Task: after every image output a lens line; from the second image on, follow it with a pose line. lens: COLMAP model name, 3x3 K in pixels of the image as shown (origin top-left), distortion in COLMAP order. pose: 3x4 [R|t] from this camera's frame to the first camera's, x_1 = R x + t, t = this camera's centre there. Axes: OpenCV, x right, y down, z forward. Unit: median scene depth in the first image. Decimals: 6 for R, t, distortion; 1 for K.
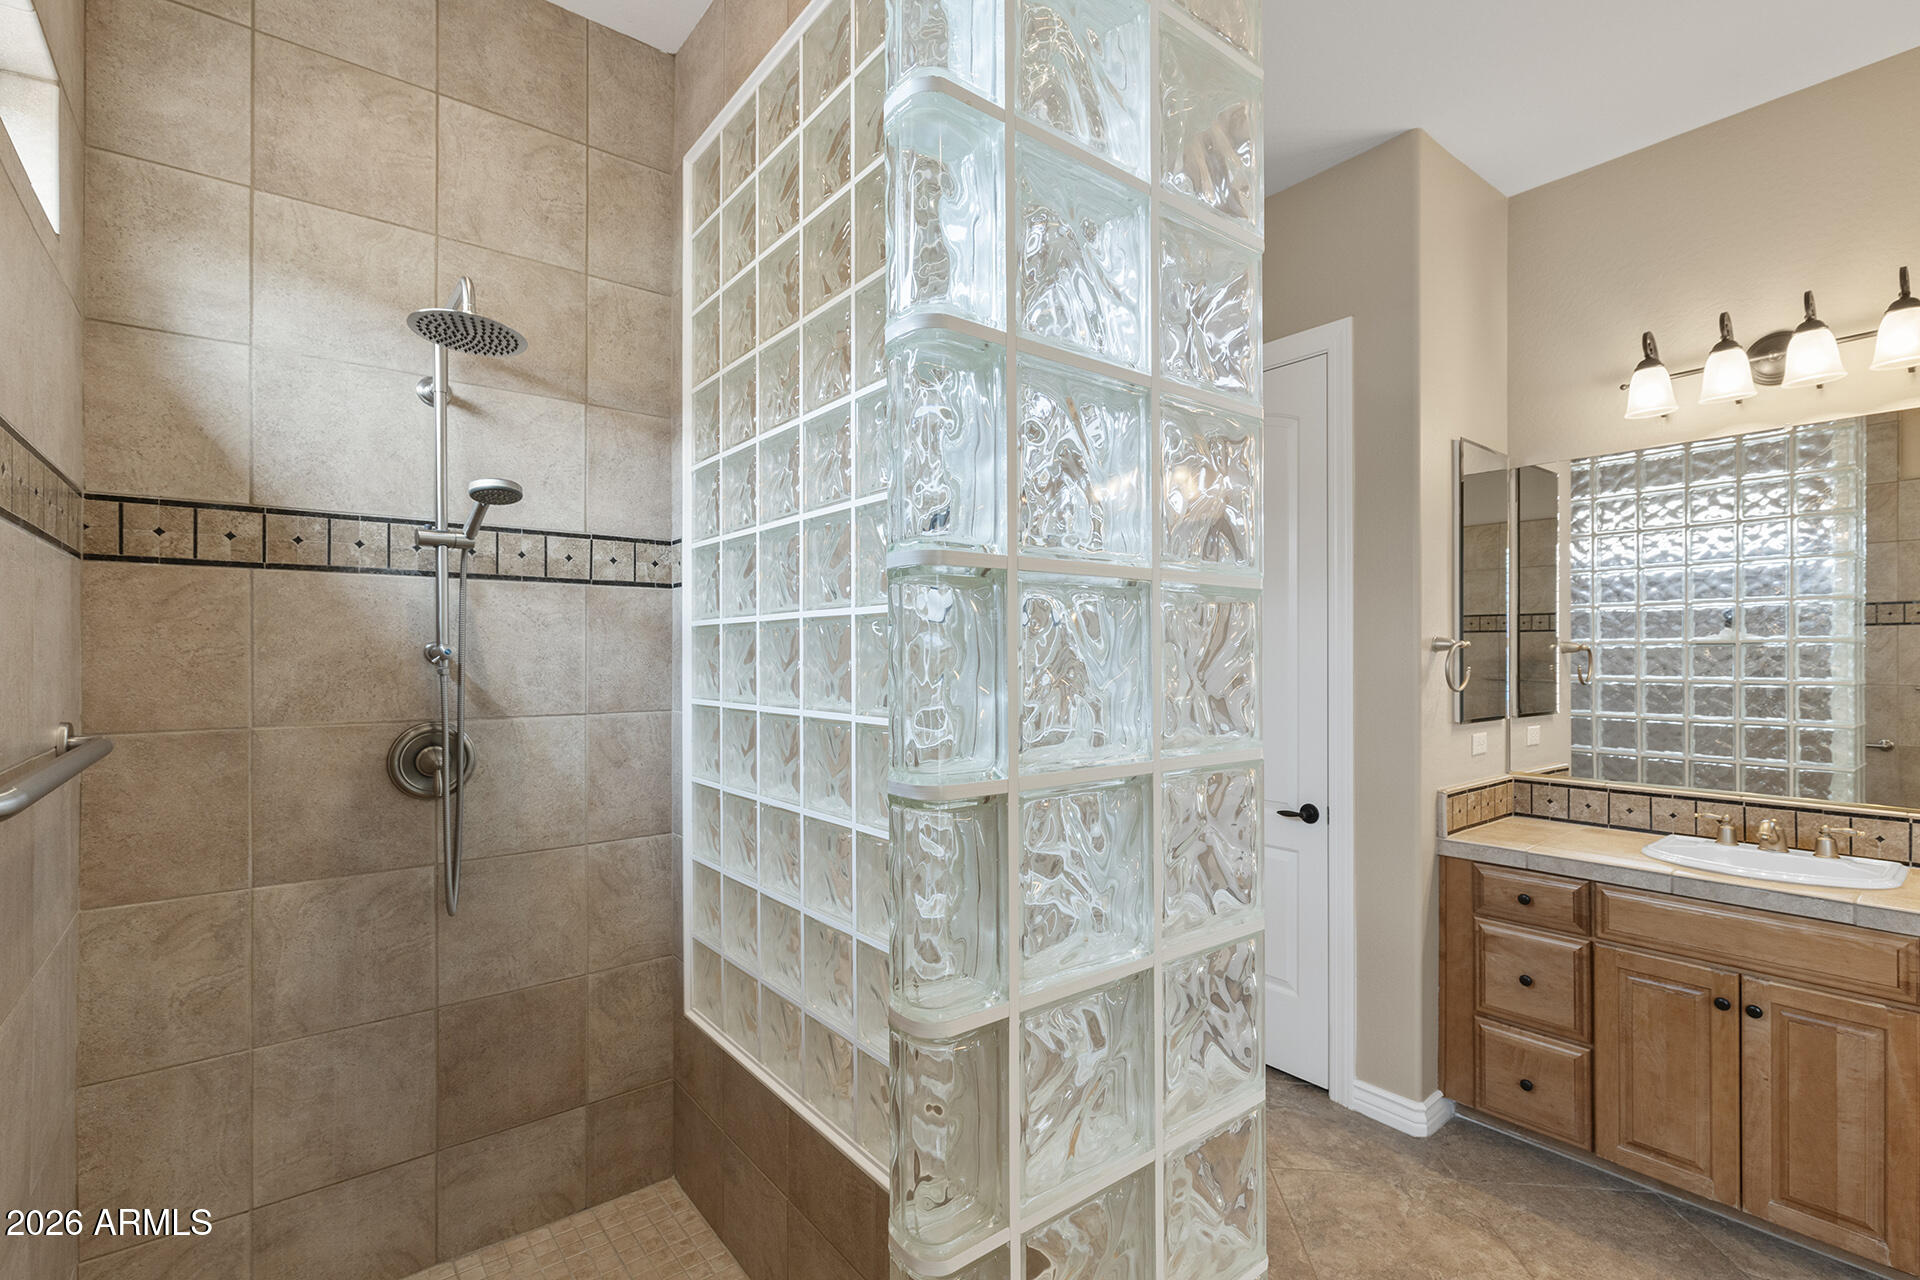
lens RADIAL K [[856.2, 0, 965.7], [0, 856.2, 655.4], [0, 0, 1]] dist [0.002125, 0.000242]
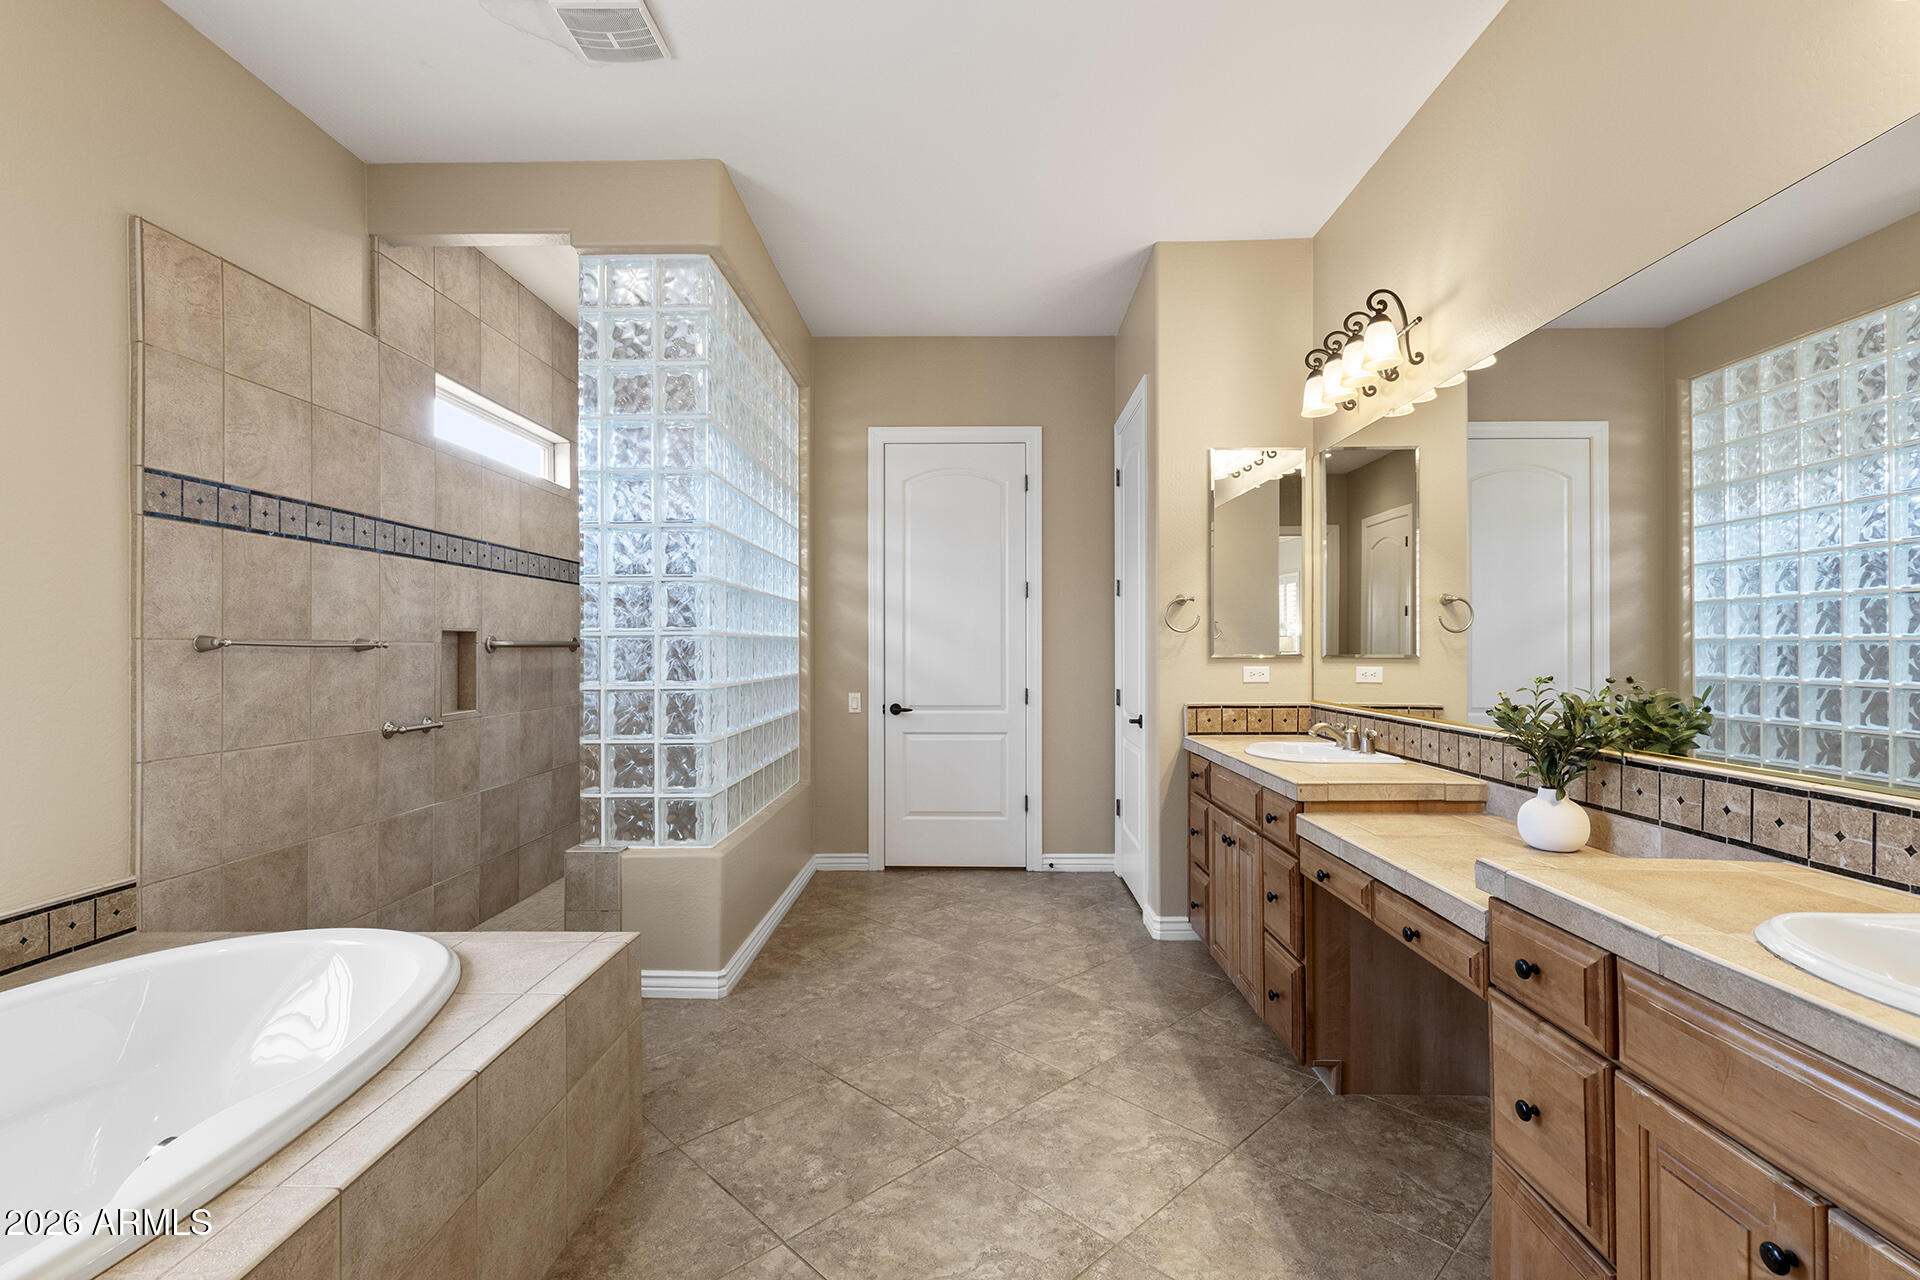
lens RADIAL K [[865.7, 0, 950.2], [0, 865.7, 643.3], [0, 0, 1]] dist [0.005469, -0.000024]
pose [[0.763256, -0.006516, -0.646064, 1.322836], [0.003973, 0.999978, -0.005391, 0.073098], [0.646084, 0.001548, 0.763264, -0.373495]]
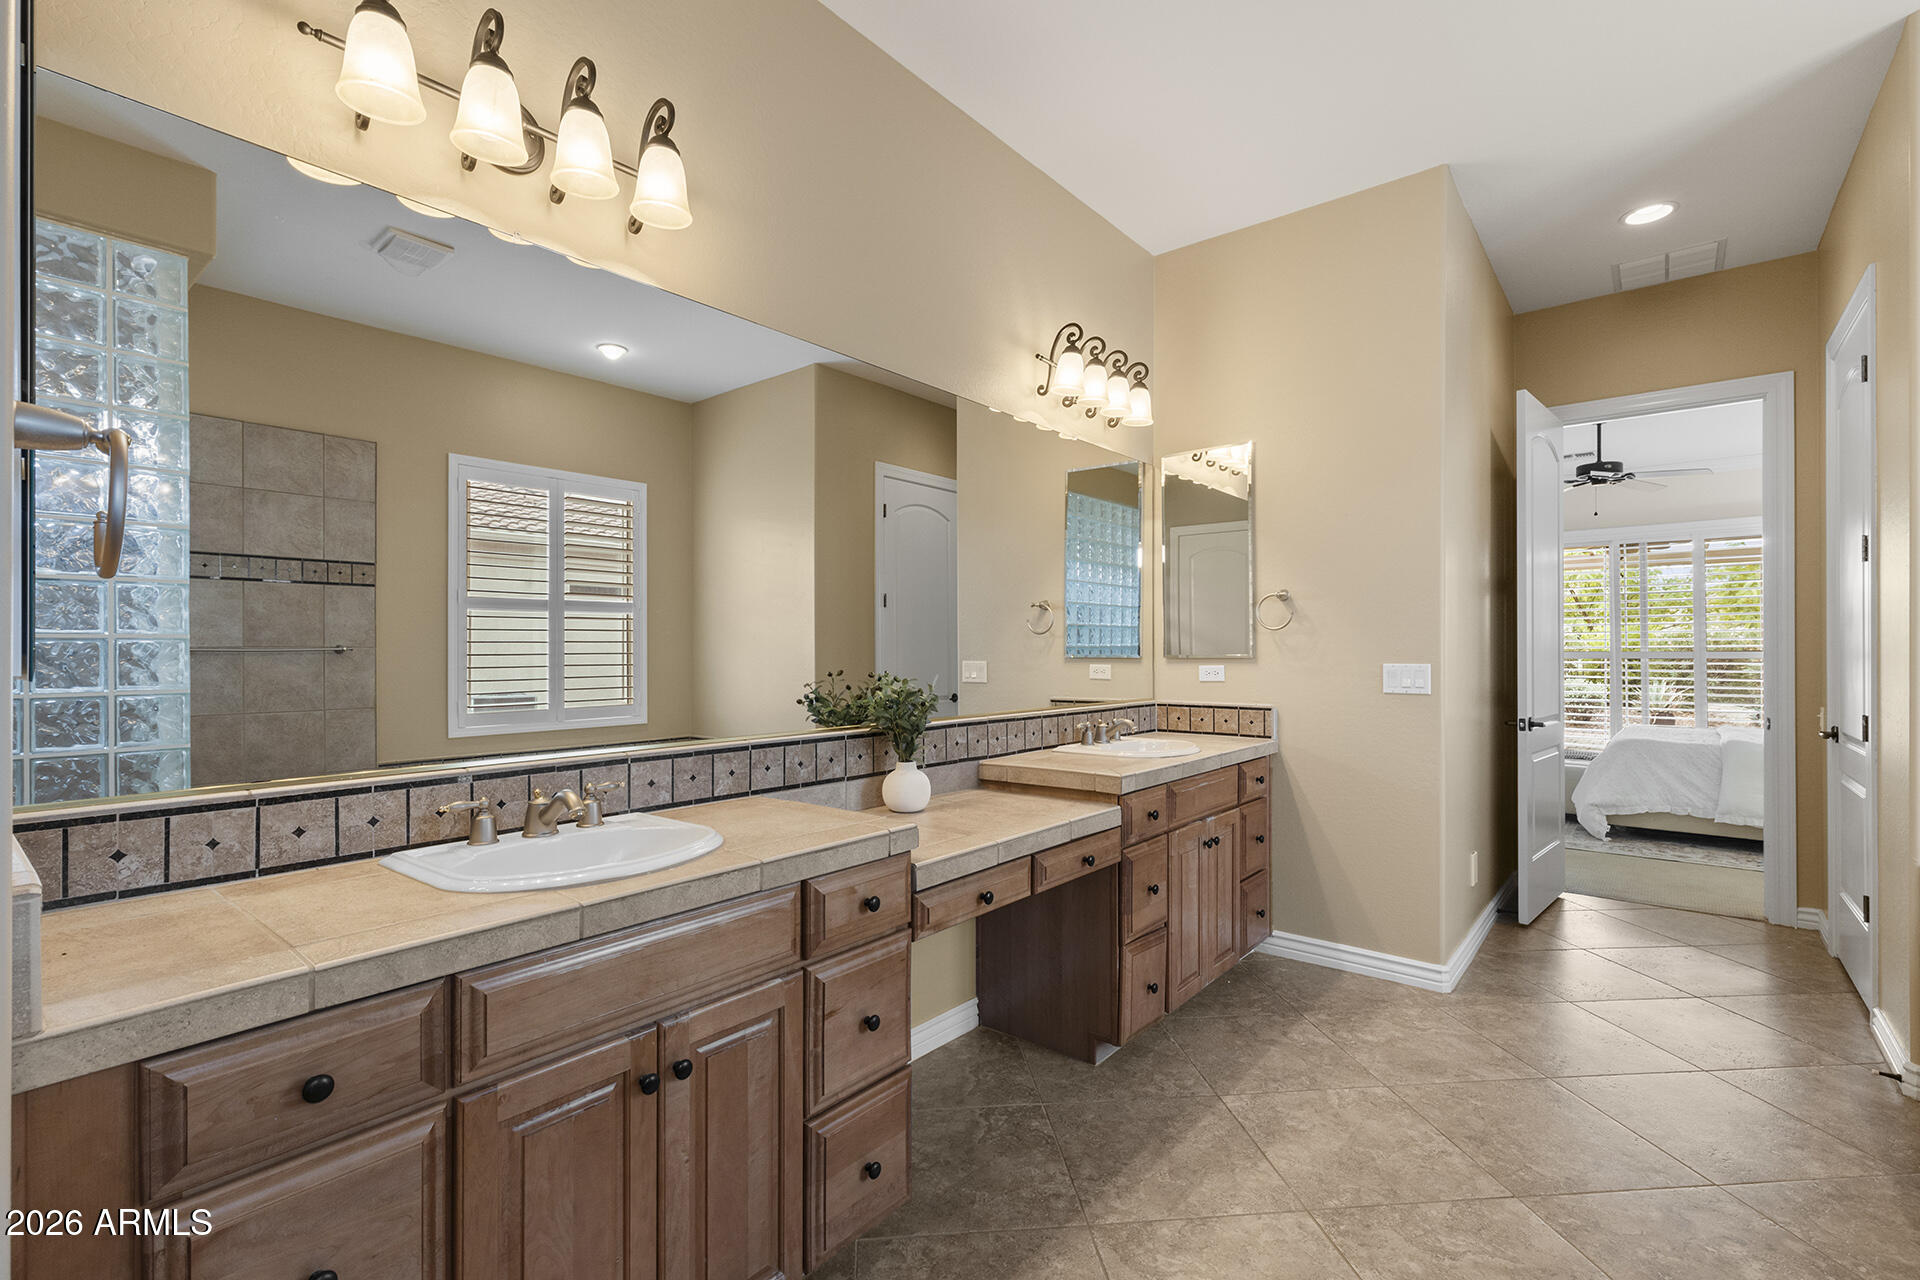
lens RADIAL K [[857.1, 0, 957.1], [0, 857.1, 641.8], [0, 0, 1]] dist [0.001727, 0.000273]
pose [[-0.200515, 0.007222, 0.979664, 0.192988], [0.000826, 0.999974, -0.007203, 0.076638], [-0.979690, -0.000635, -0.200516, 0.810397]]
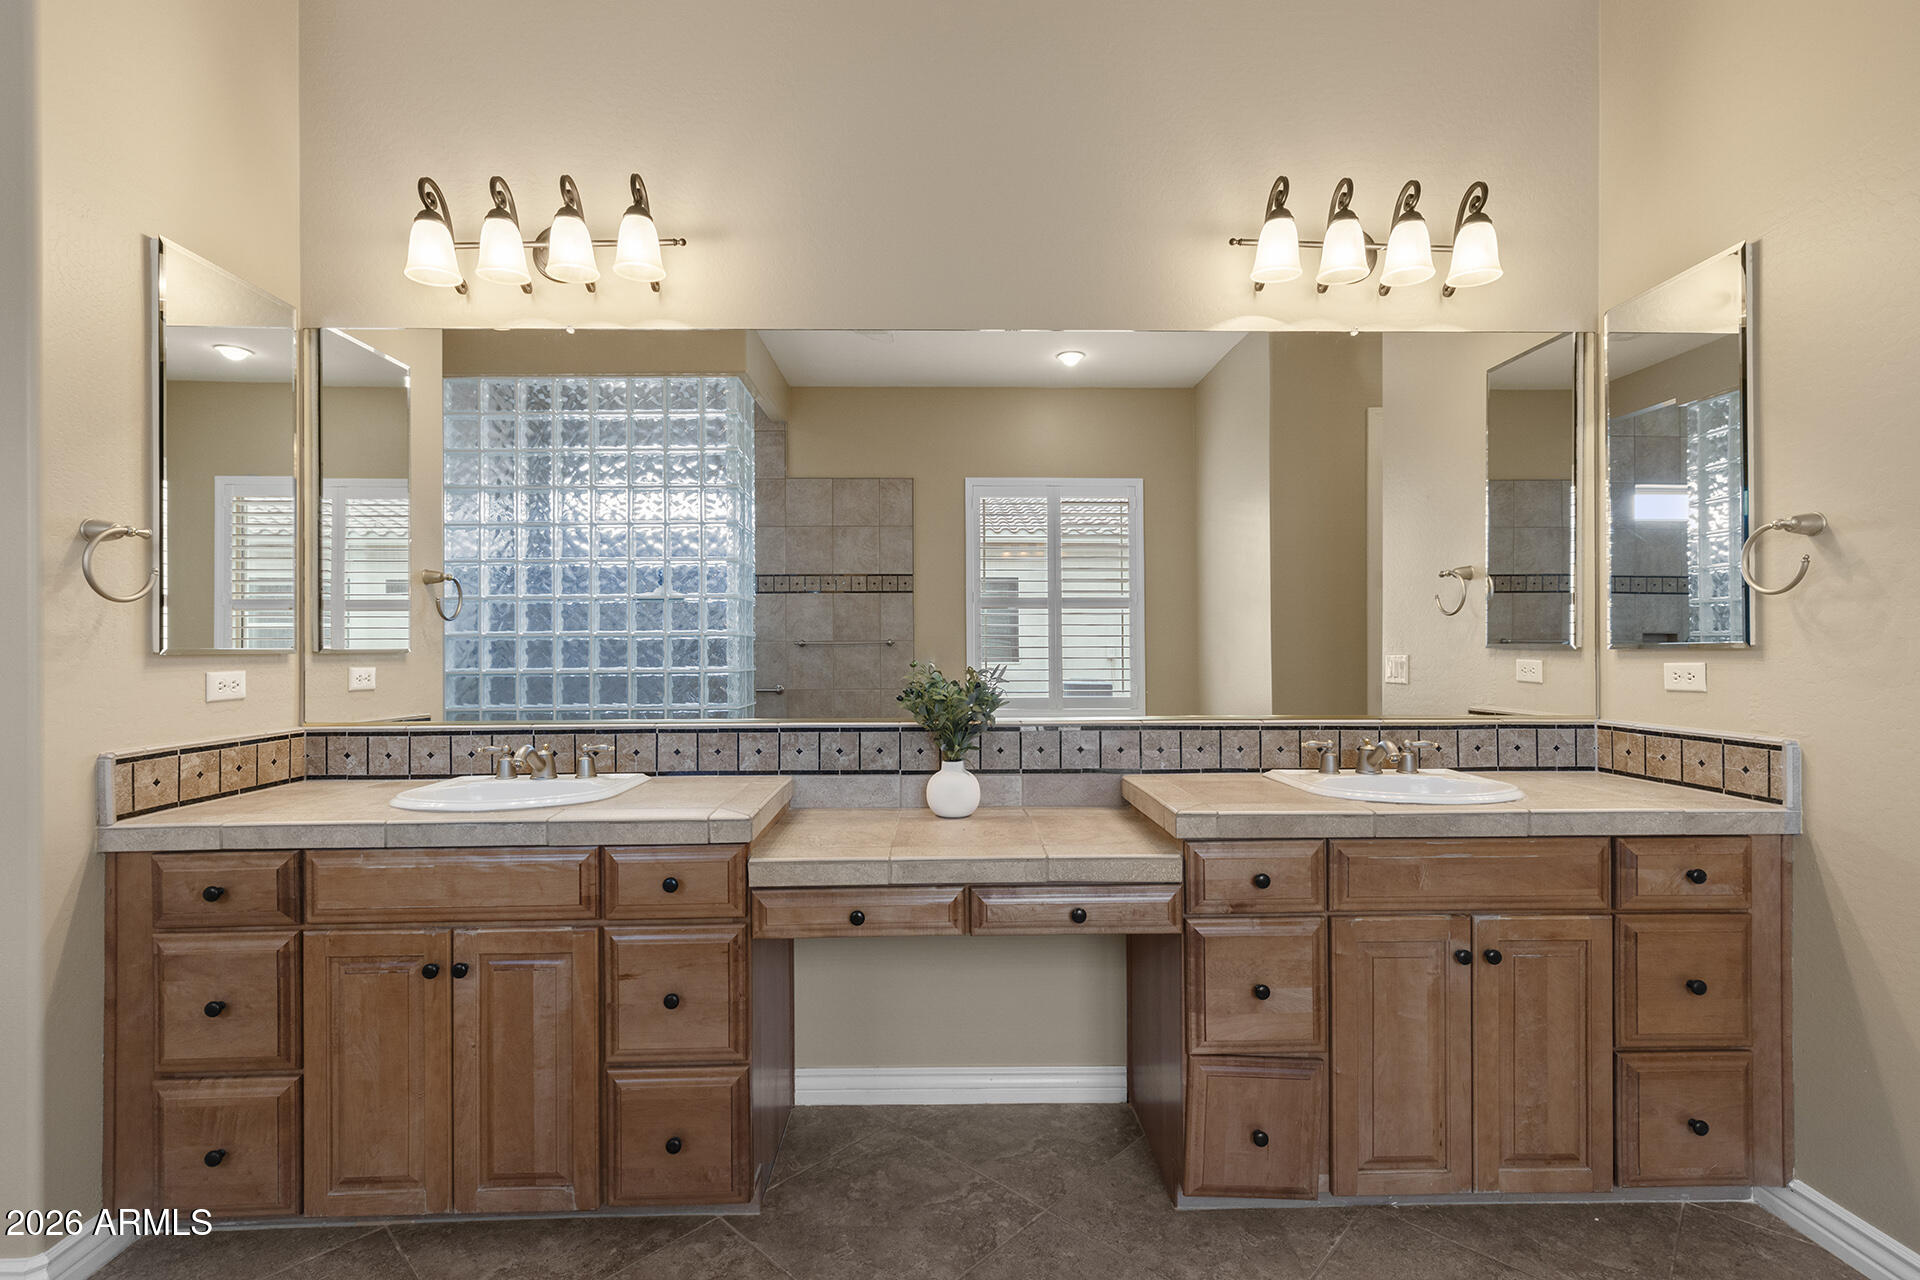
lens RADIAL K [[865.7, 0, 950.2], [0, 865.7, 643.3], [0, 0, 1]] dist [0.005469, -0.000024]
pose [[0.608140, -0.001343, 0.793829, 0.470270], [0.005254, 0.999983, -0.002333, 0.087354], [-0.793813, 0.005589, 0.608137, 0.089745]]
